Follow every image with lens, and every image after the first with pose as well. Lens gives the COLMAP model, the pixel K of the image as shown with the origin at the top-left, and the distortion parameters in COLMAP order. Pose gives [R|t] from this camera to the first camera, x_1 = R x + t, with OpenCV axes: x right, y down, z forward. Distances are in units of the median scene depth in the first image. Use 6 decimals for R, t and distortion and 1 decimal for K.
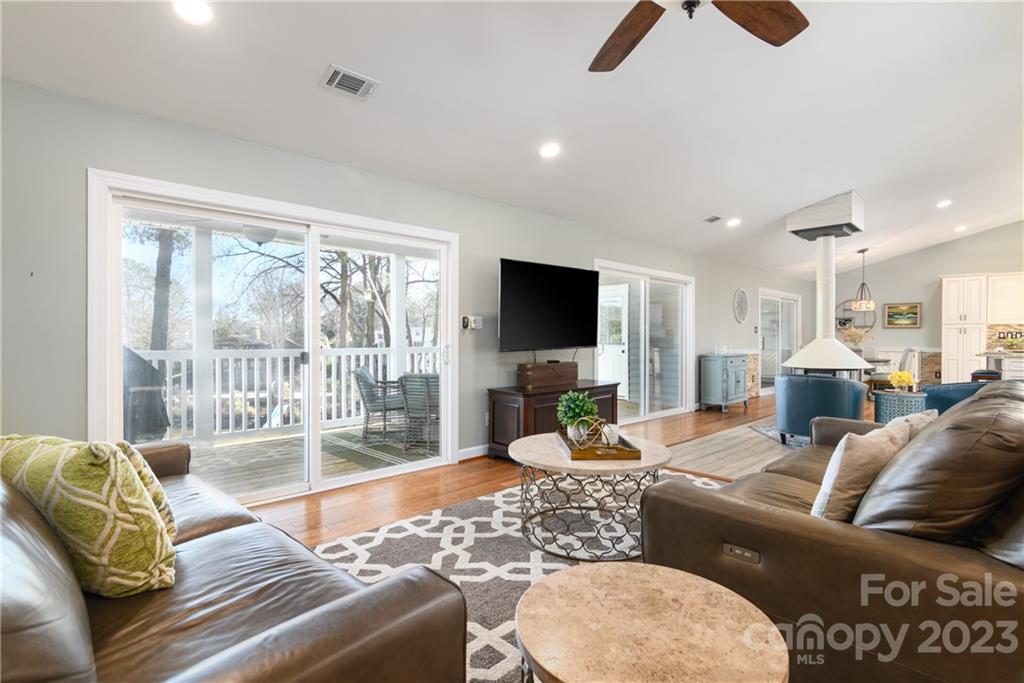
lens RADIAL K [[491.1, 0, 509.4], [0, 491.1, 335.7], [0, 0, 1]] dist [-0.001909, 0.000266]
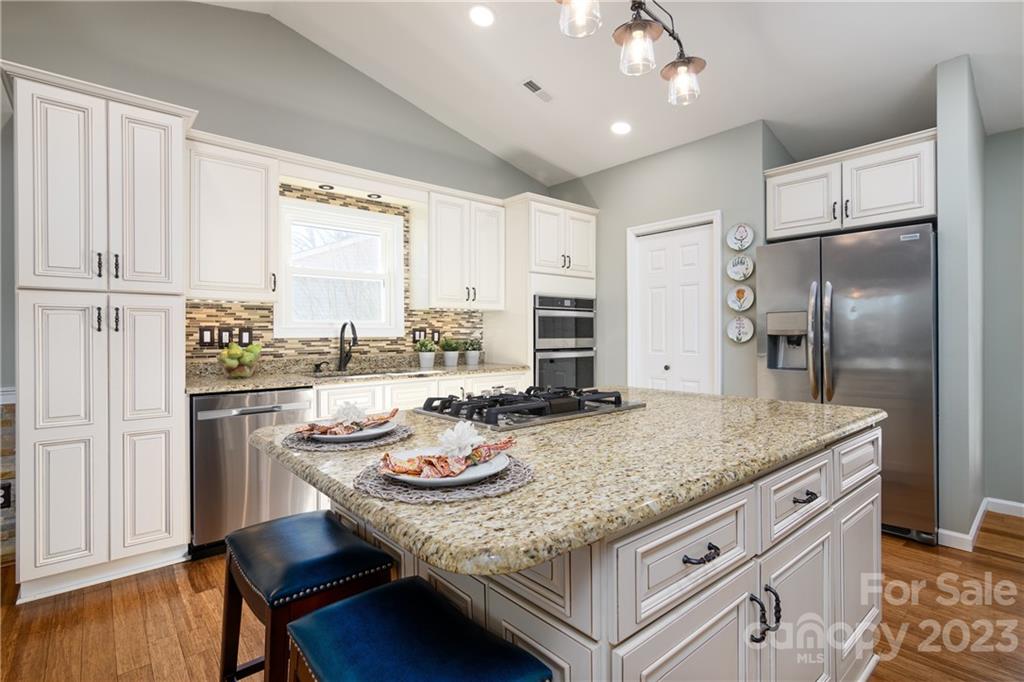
lens RADIAL K [[491.1, 0, 509.4], [0, 491.1, 335.2], [0, 0, 1]] dist [-0.001909, 0.000266]
pose [[0.048840, -0.003073, 0.998802, 0.639242], [0.000728, 0.999995, 0.003041, -0.002465], [-0.998806, 0.000578, 0.048842, 0.730118]]
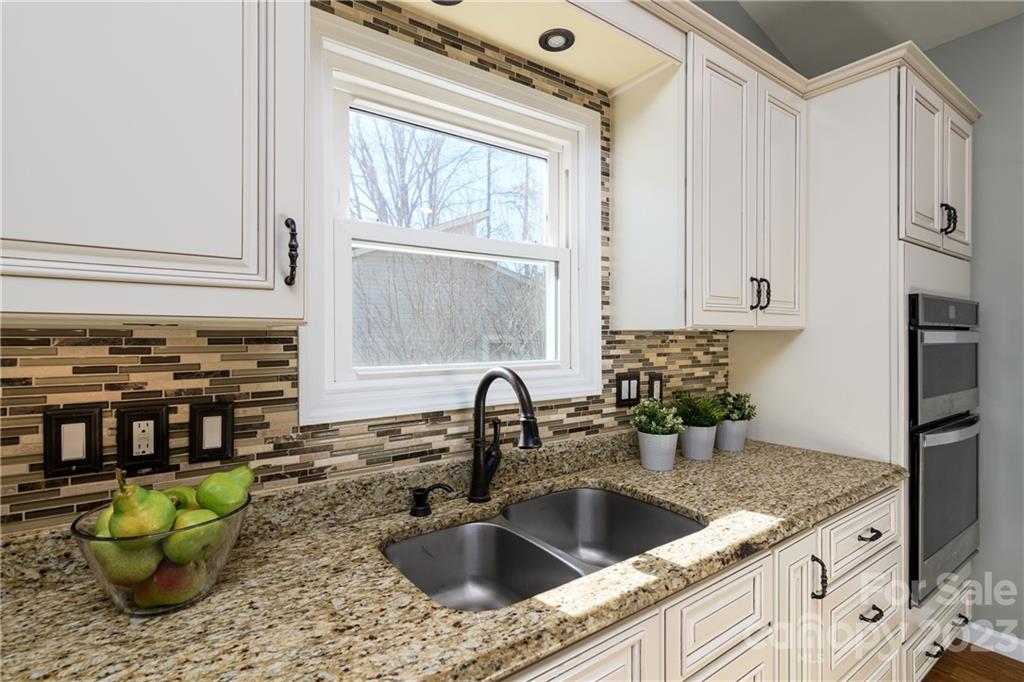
lens RADIAL K [[491.1, 0, 509.4], [0, 491.1, 335.2], [0, 0, 1]] dist [-0.001909, 0.000266]
pose [[0.137203, 0.004365, 0.990533, 0.862182], [0.000846, 0.999989, -0.004524, -0.020038], [-0.990543, 0.001459, 0.137198, 0.844502]]
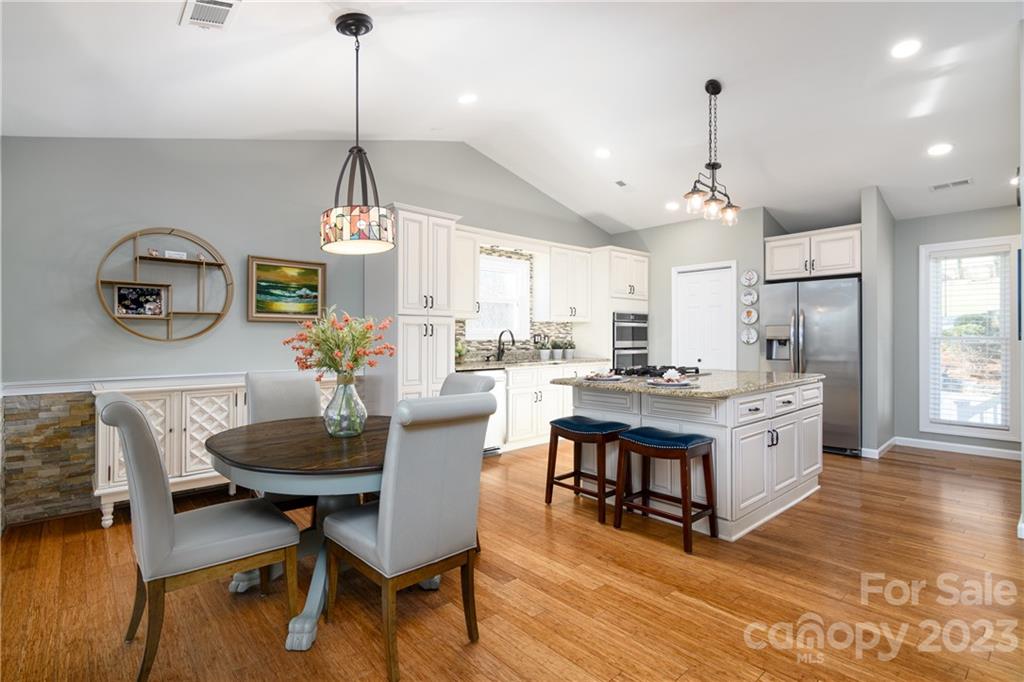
lens RADIAL K [[491.1, 0, 509.4], [0, 491.1, 335.2], [0, 0, 1]] dist [-0.001909, 0.000266]
pose [[0.027749, 0.002137, 0.999613, 0.421485], [-0.002211, 0.999995, -0.002077, -0.004149], [-0.999612, -0.002153, 0.027753, 0.844472]]
